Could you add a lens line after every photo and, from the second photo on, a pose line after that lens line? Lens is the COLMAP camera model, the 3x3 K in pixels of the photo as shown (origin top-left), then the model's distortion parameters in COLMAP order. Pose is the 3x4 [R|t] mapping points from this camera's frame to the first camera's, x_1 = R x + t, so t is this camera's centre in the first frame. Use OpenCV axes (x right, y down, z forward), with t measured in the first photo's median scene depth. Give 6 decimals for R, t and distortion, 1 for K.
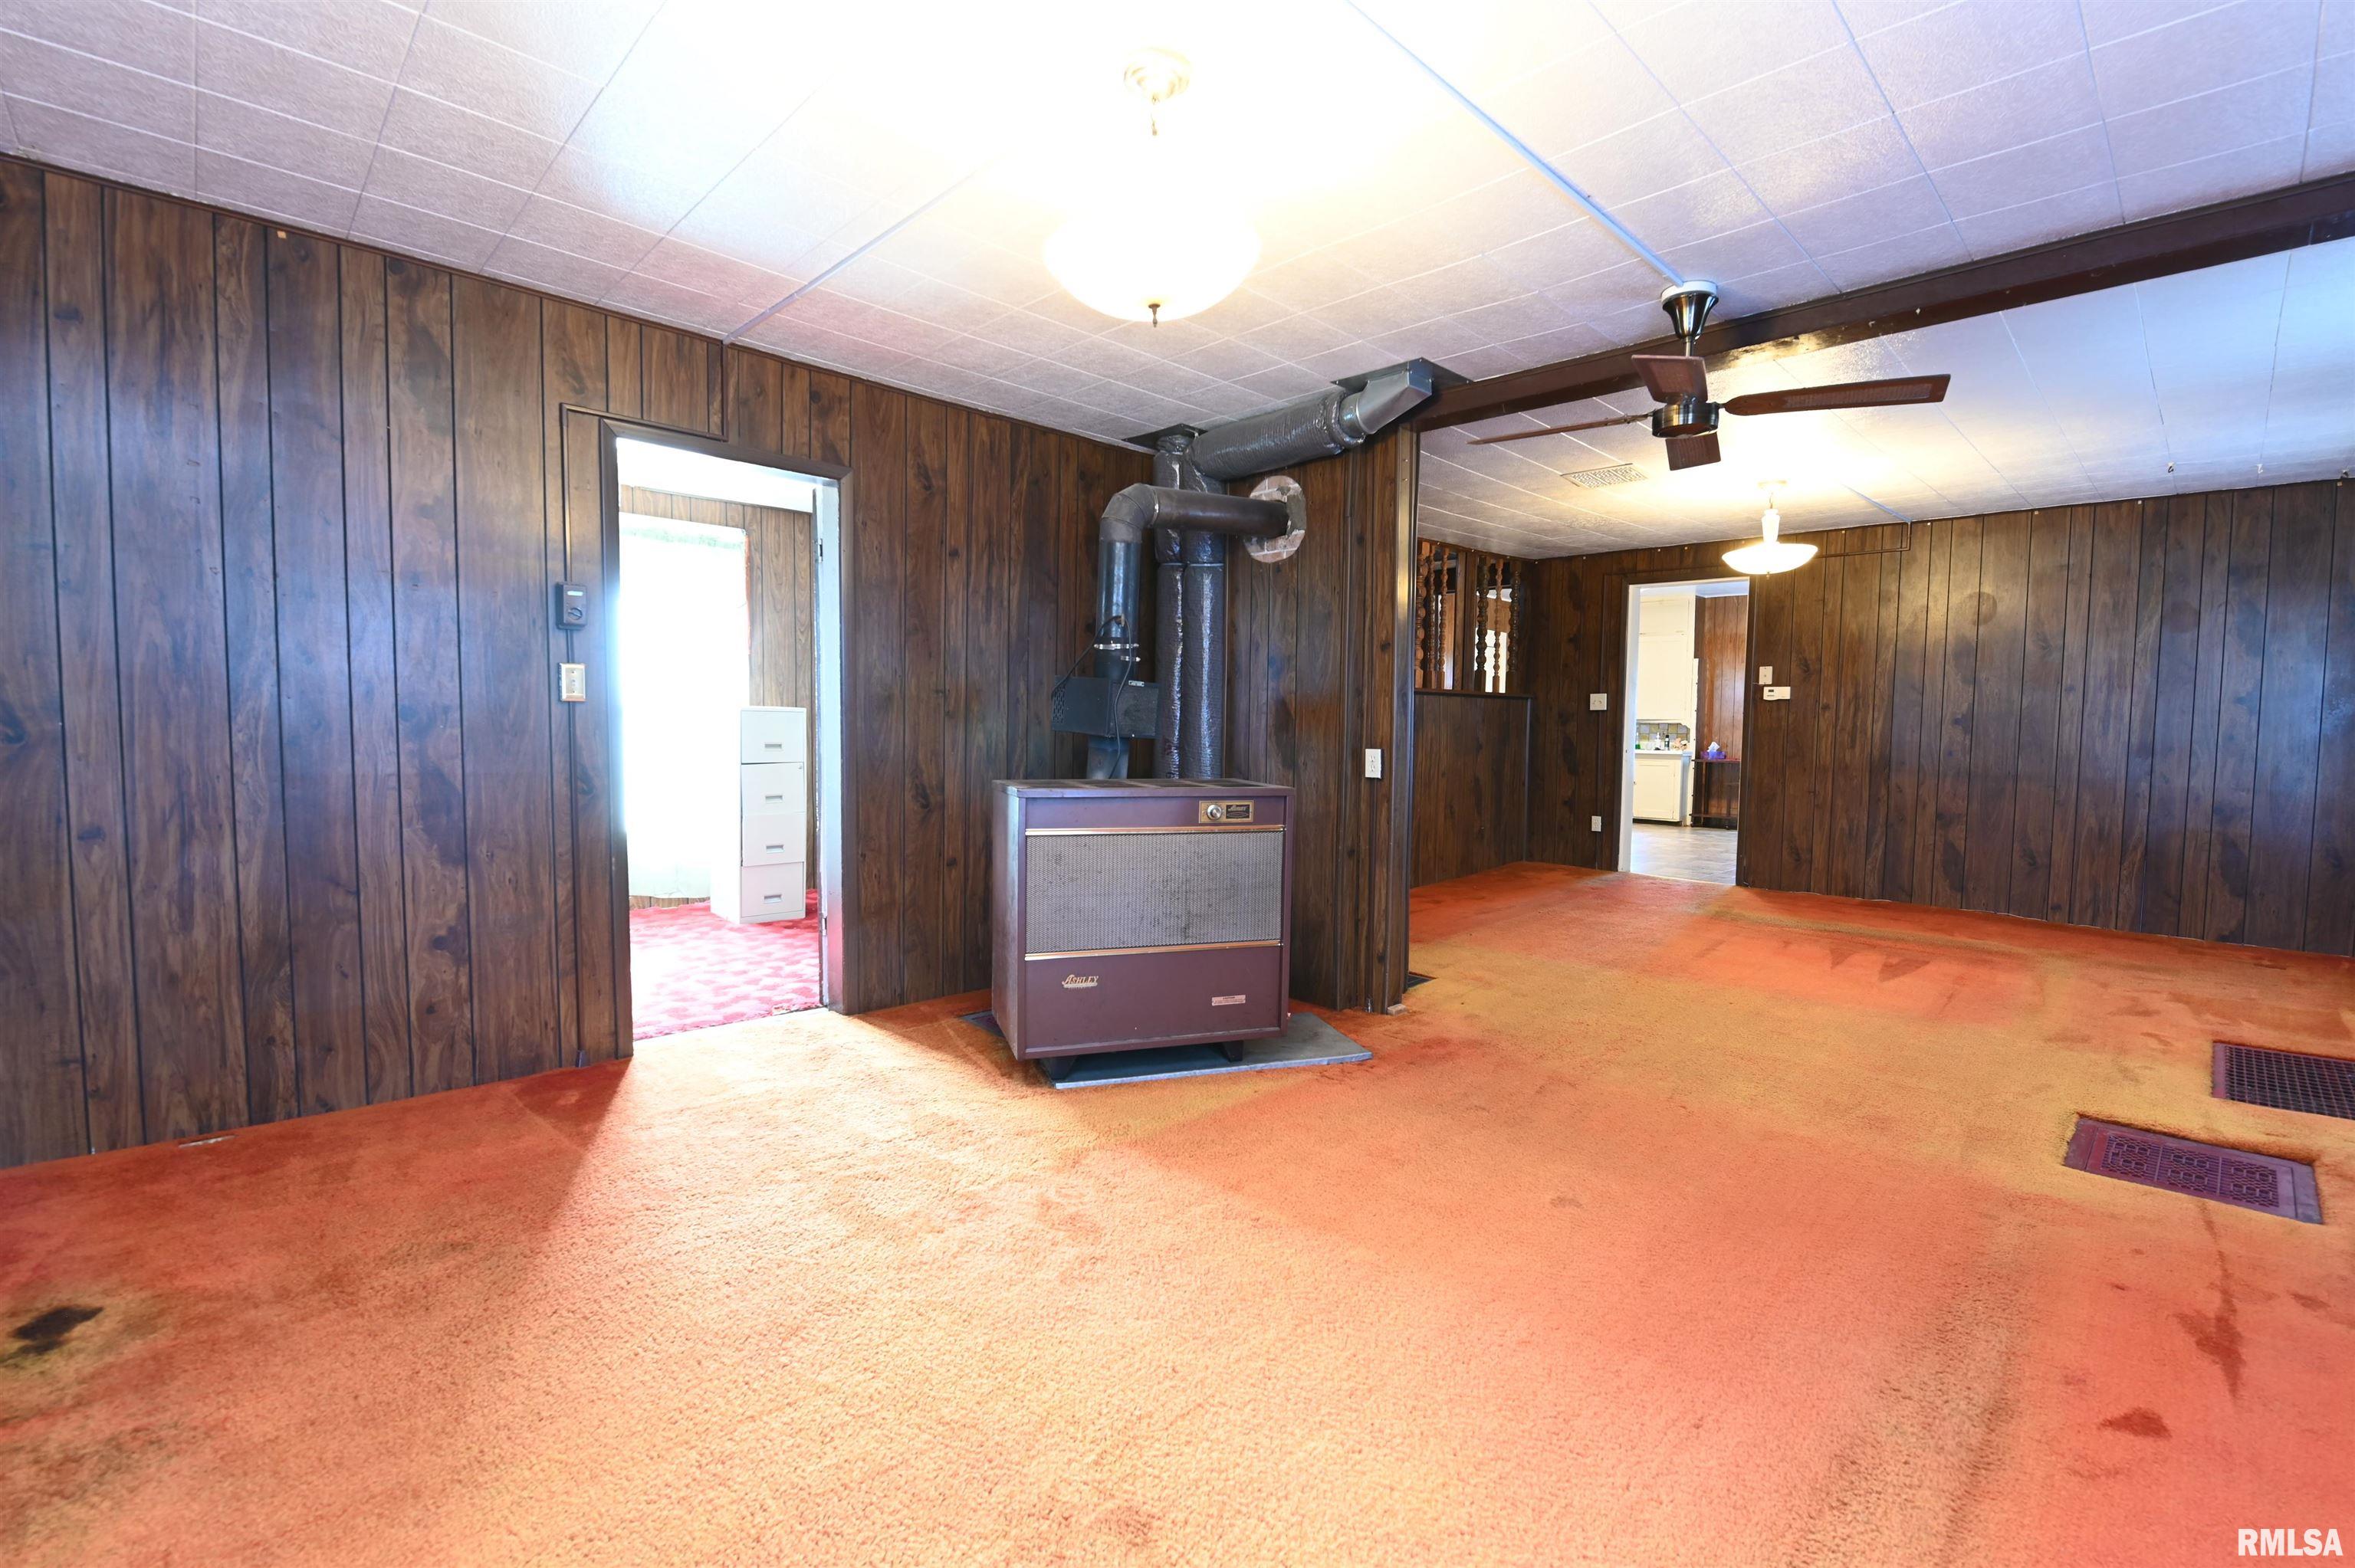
lens RADIAL K [[1017.1, 0, 1185.4], [0, 1017.1, 780.3], [0, 0, 1]] dist [-0.003868, -0.008427]
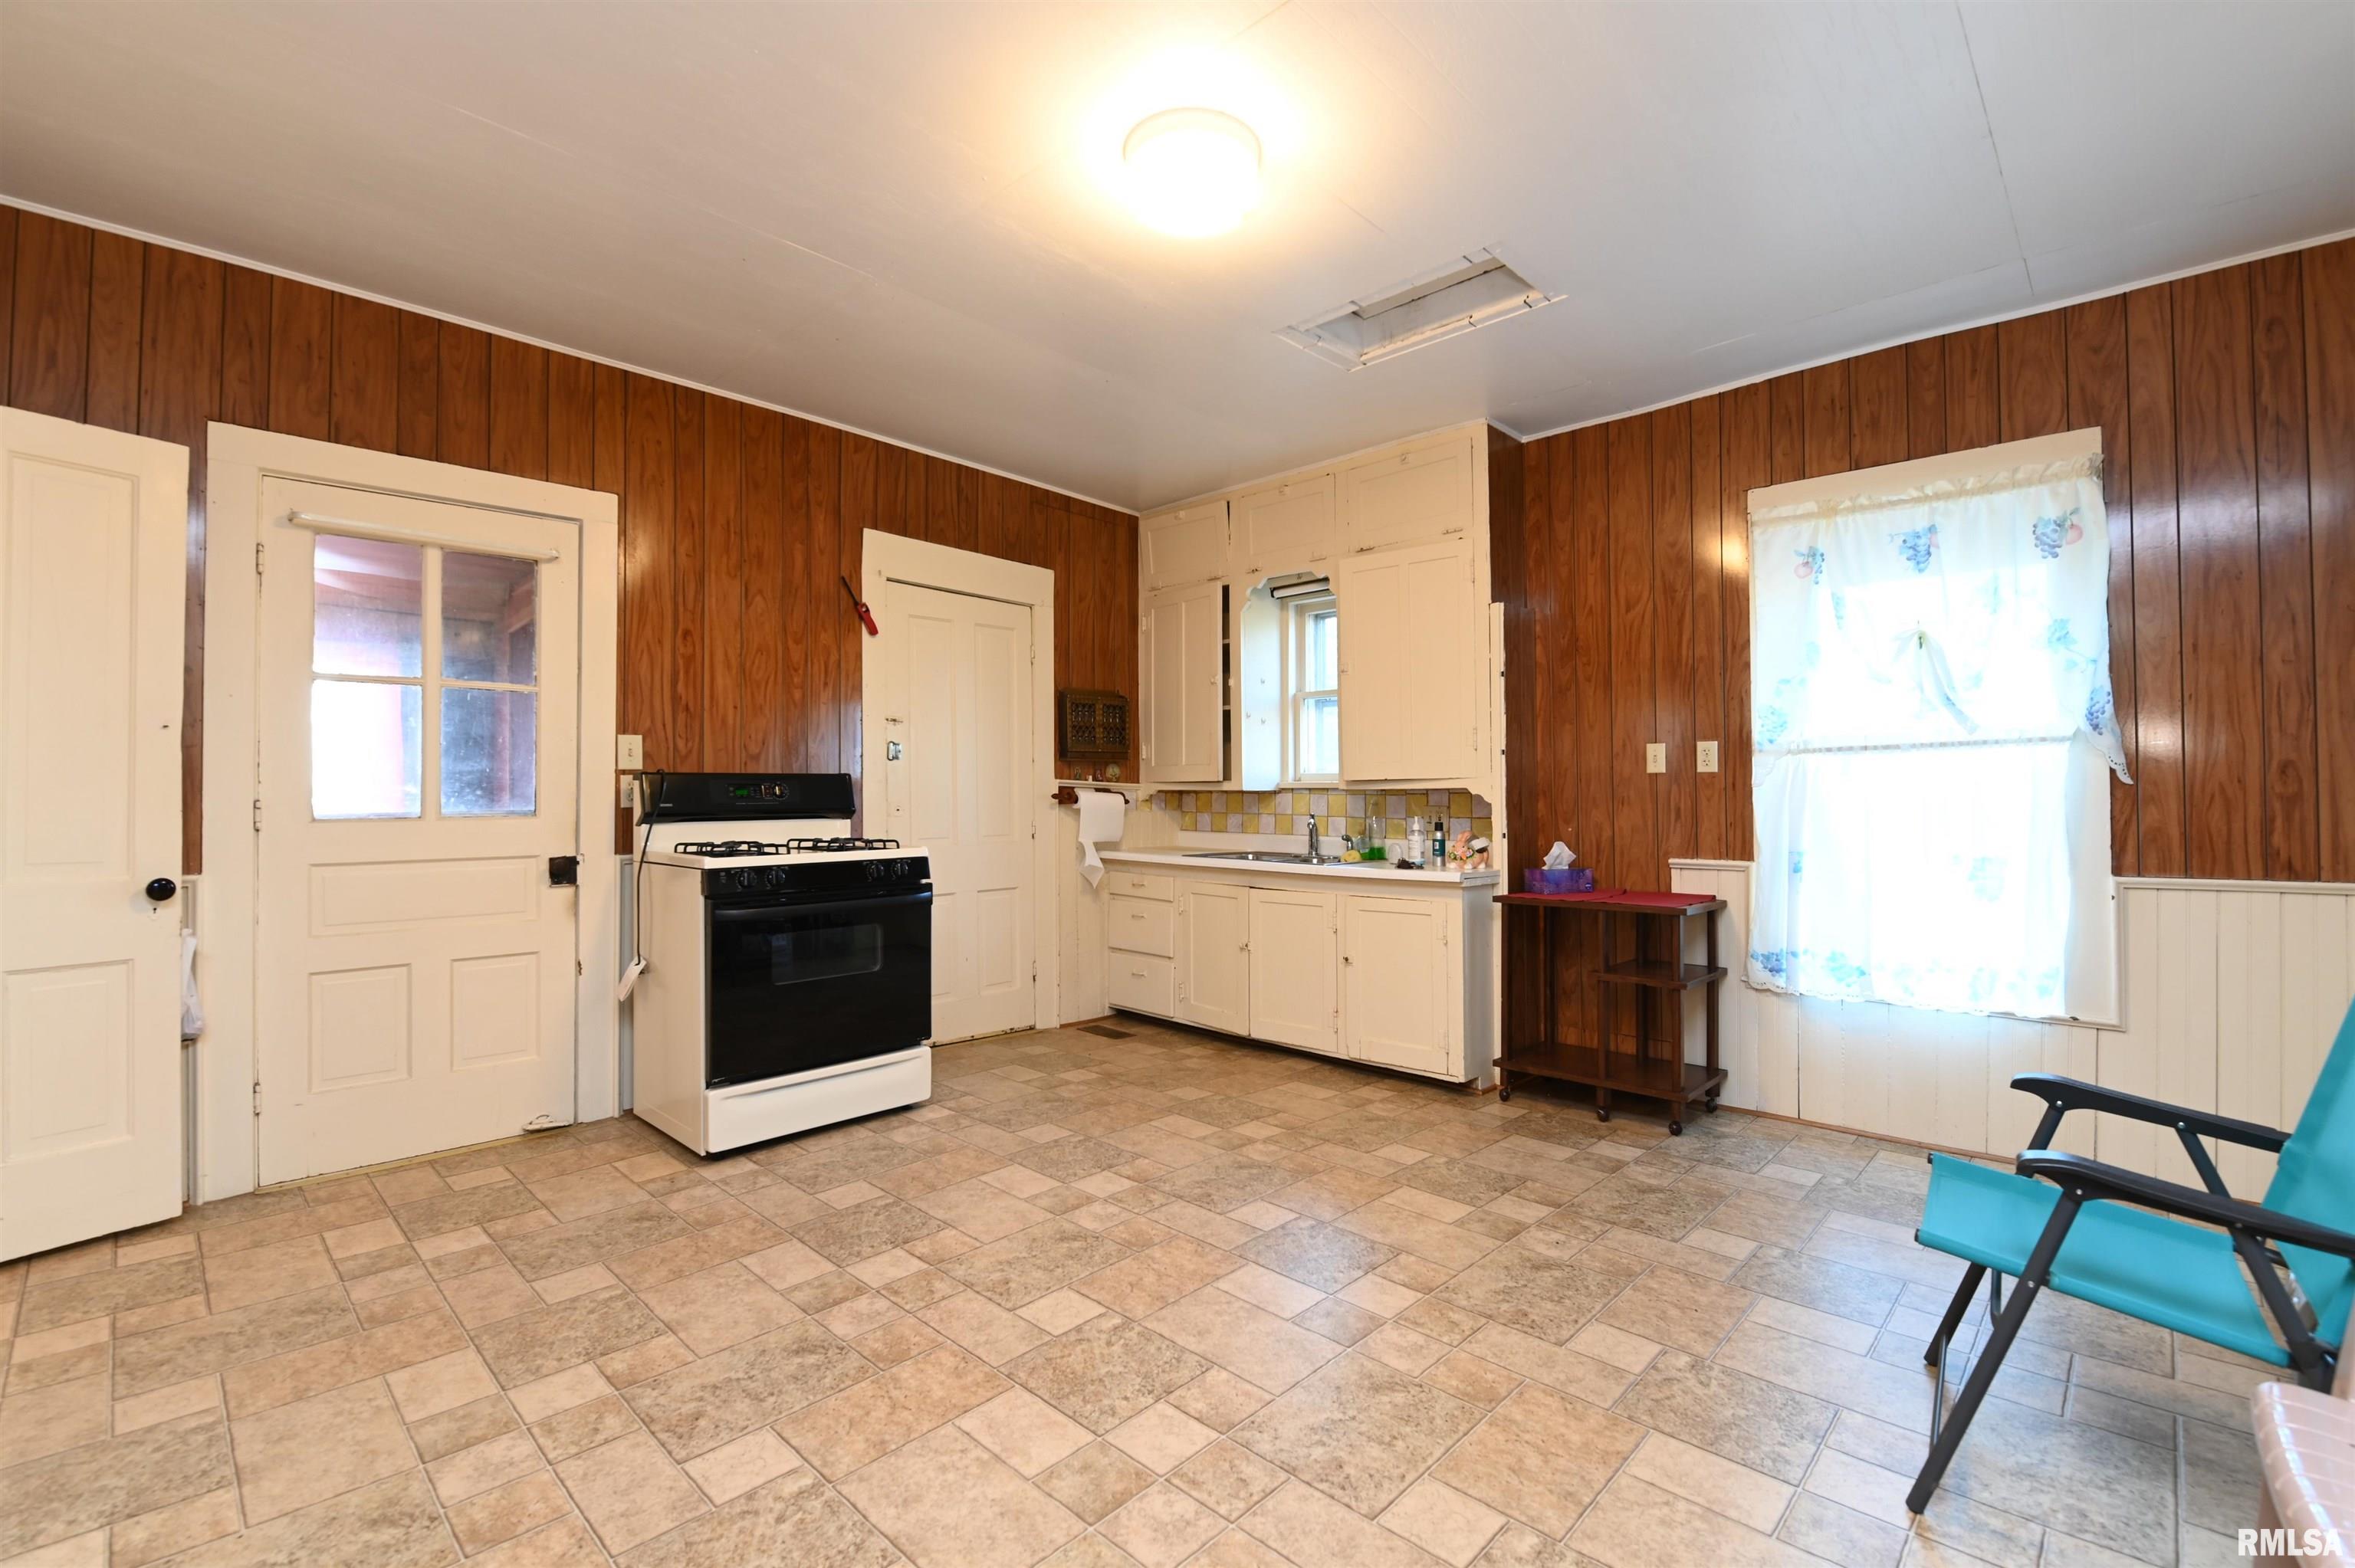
lens RADIAL K [[1017.1, 0, 1161.2], [0, 1017.1, 789.2], [0, 0, 1]] dist [-0.003868, -0.008427]
pose [[0.999539, -0.019104, 0.023604, 0.765898], [0.020640, 0.997561, -0.066679, -0.070758], [-0.022273, 0.067135, 0.997495, 1.336319]]
